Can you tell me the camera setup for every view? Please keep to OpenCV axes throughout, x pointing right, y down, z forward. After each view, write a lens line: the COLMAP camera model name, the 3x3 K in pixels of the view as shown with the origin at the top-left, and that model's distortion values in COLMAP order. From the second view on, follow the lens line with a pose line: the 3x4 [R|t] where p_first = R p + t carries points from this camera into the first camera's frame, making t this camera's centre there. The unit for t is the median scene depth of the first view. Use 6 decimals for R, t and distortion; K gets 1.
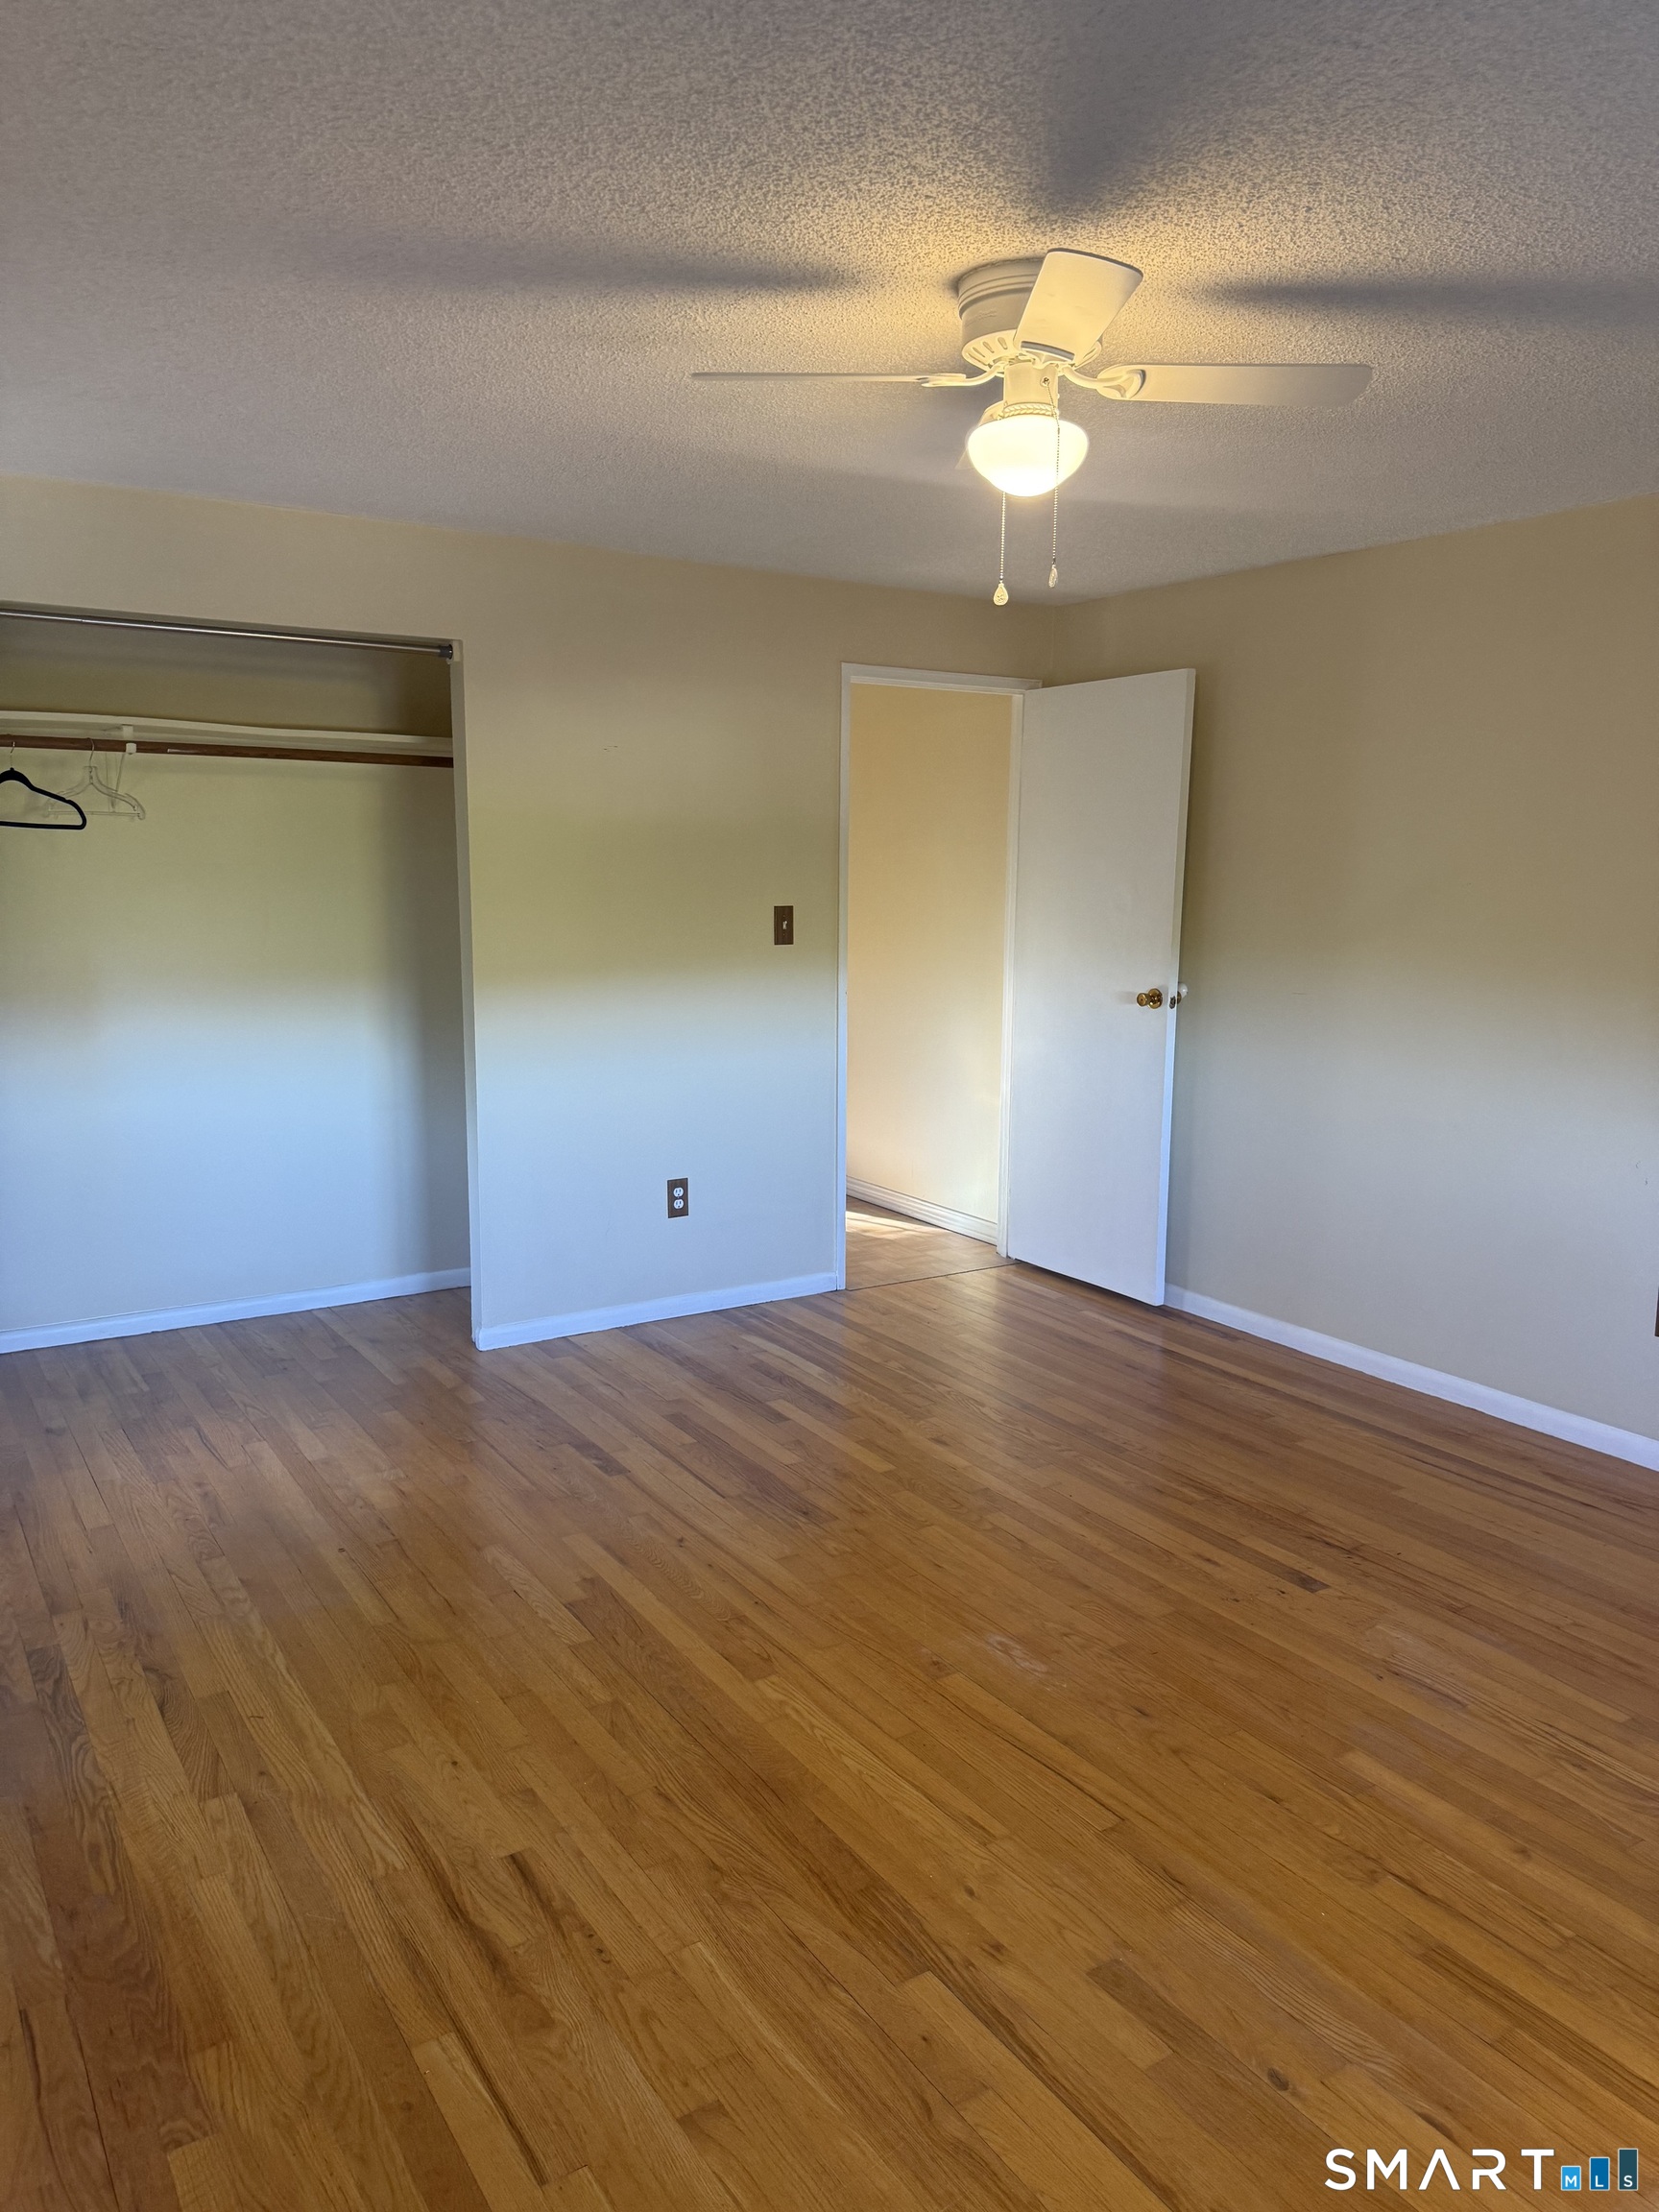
lens RADIAL K [[1542.0, 0, 832.4], [0, 1542.0, 1093.9], [0, 0, 1]] dist [0.141588, -0.254810]
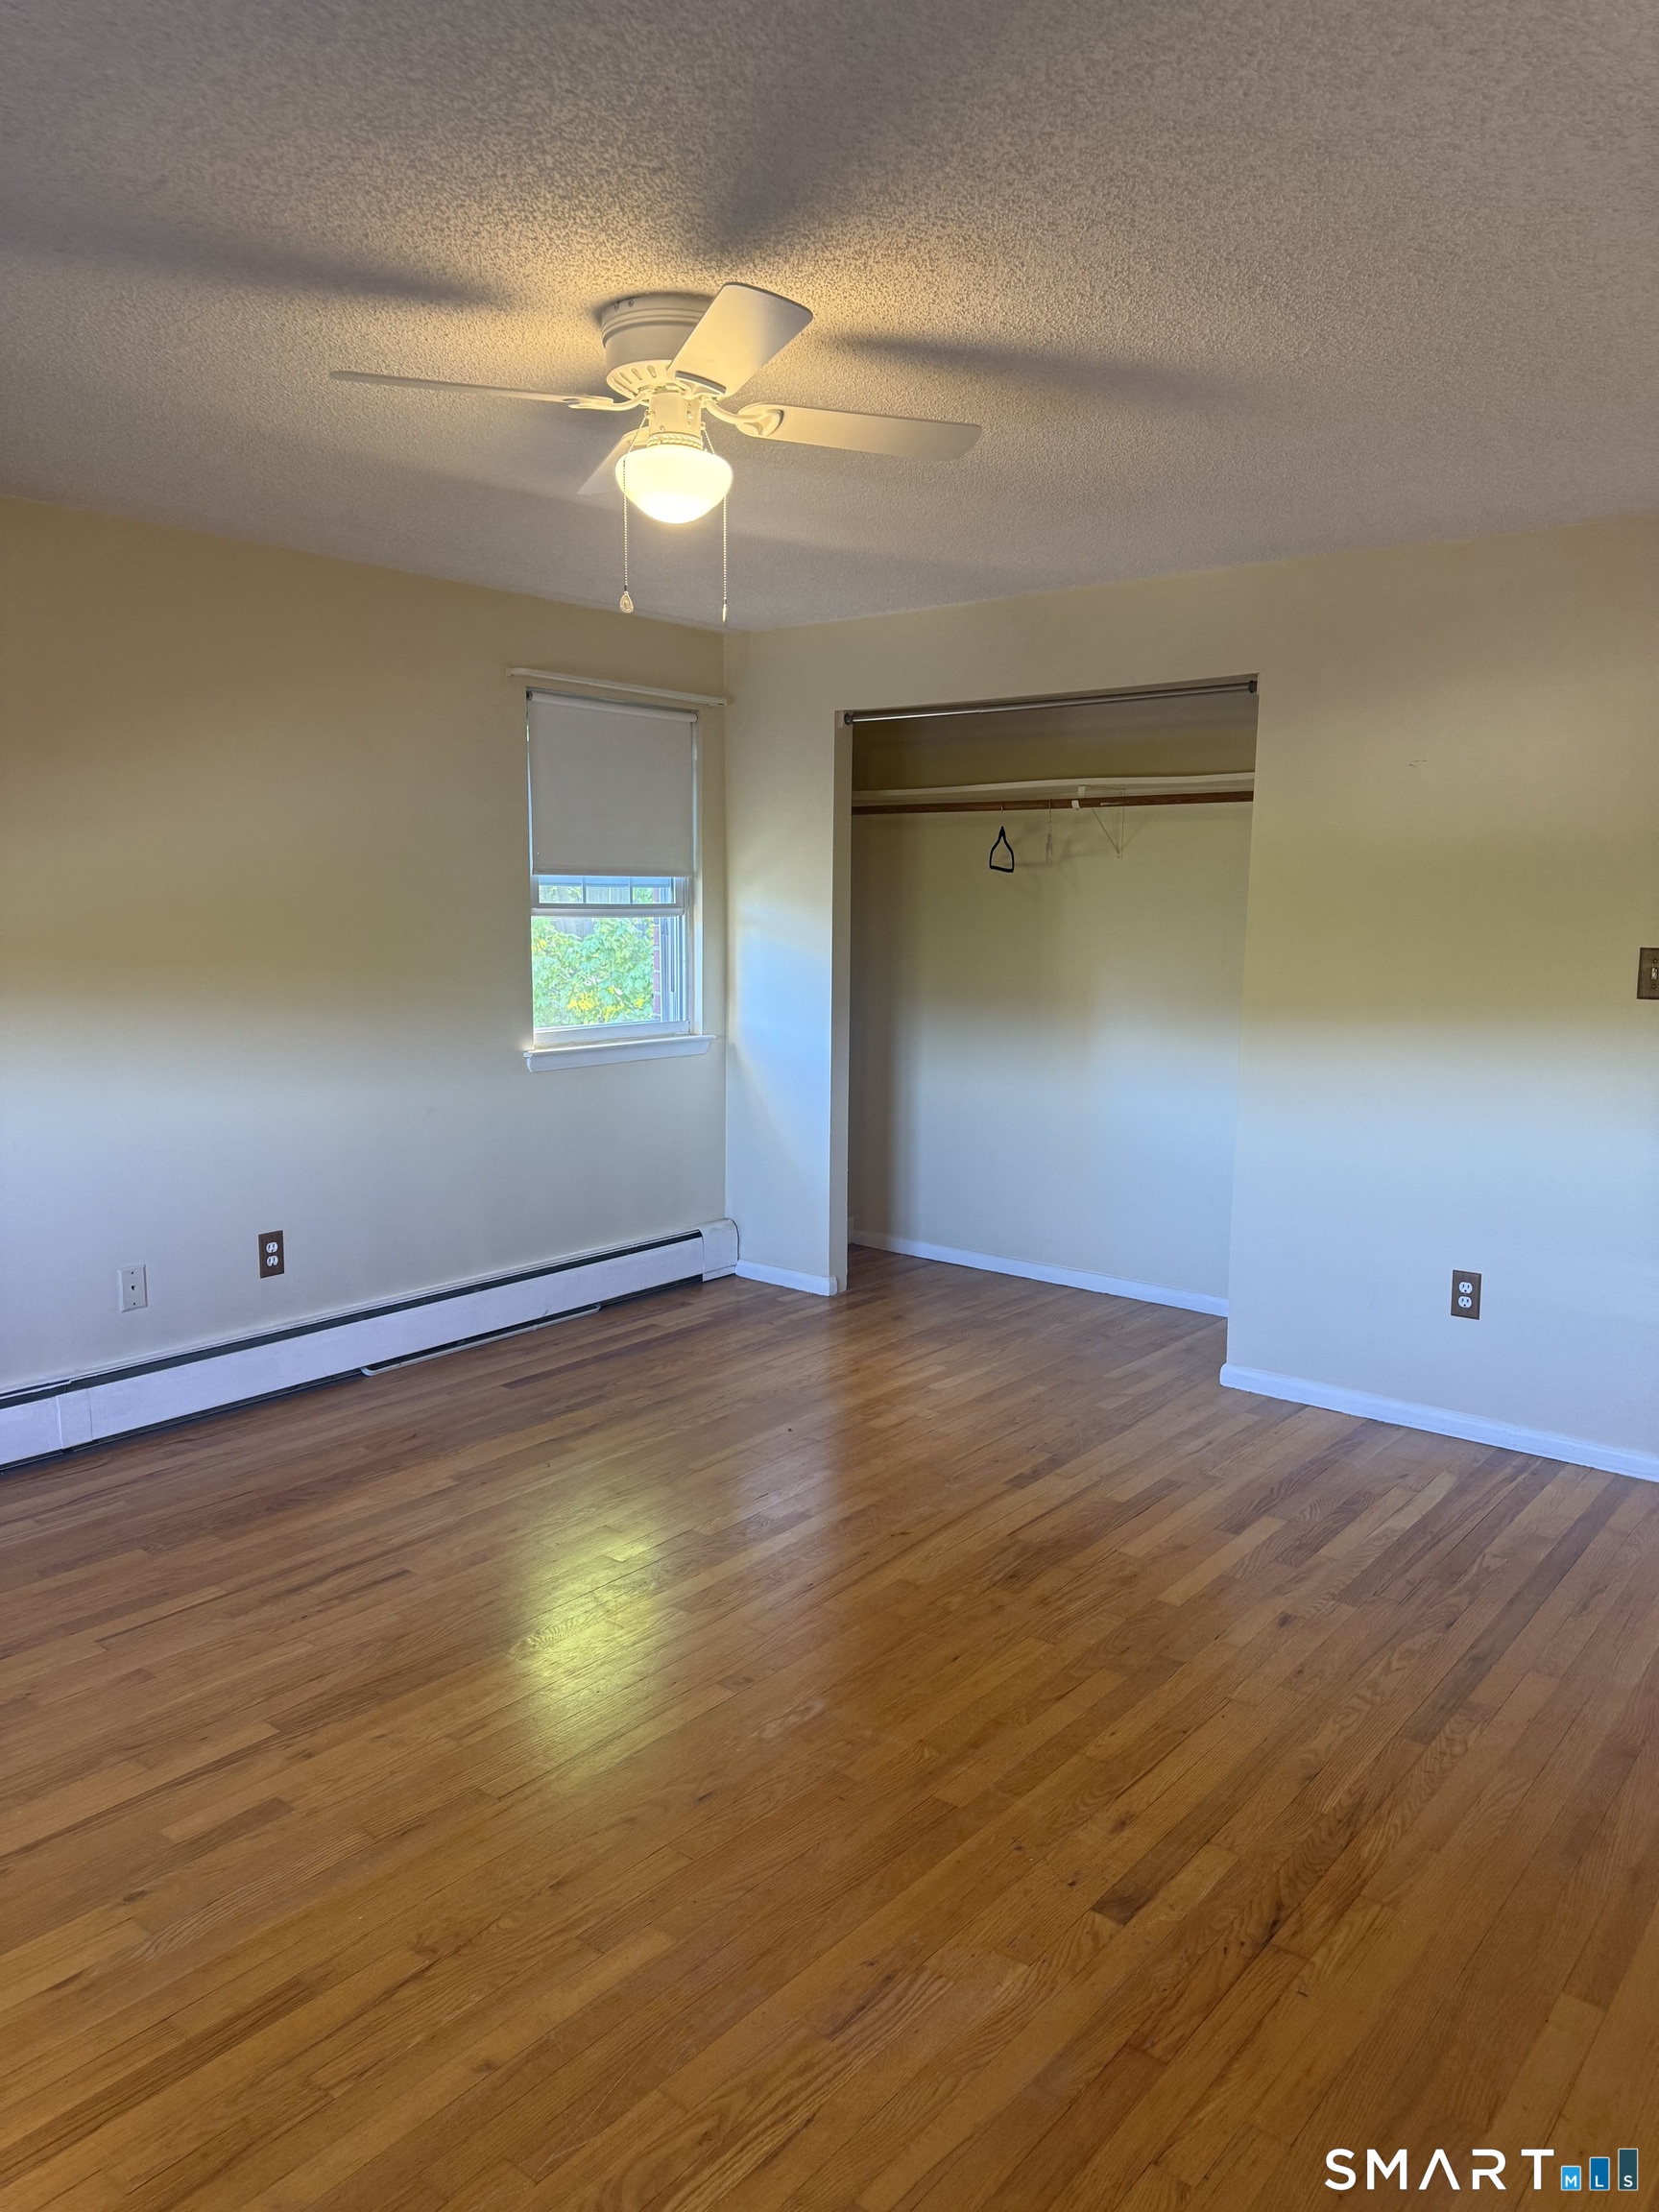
lens RADIAL K [[1542.0, 0, 832.4], [0, 1542.0, 1093.9], [0, 0, 1]] dist [0.141588, -0.254810]
pose [[0.309729, 0.115306, -0.943808, 0.716883], [-0.143332, 0.986939, 0.073538, -0.064750], [0.939960, 0.112501, 0.322210, 0.498150]]
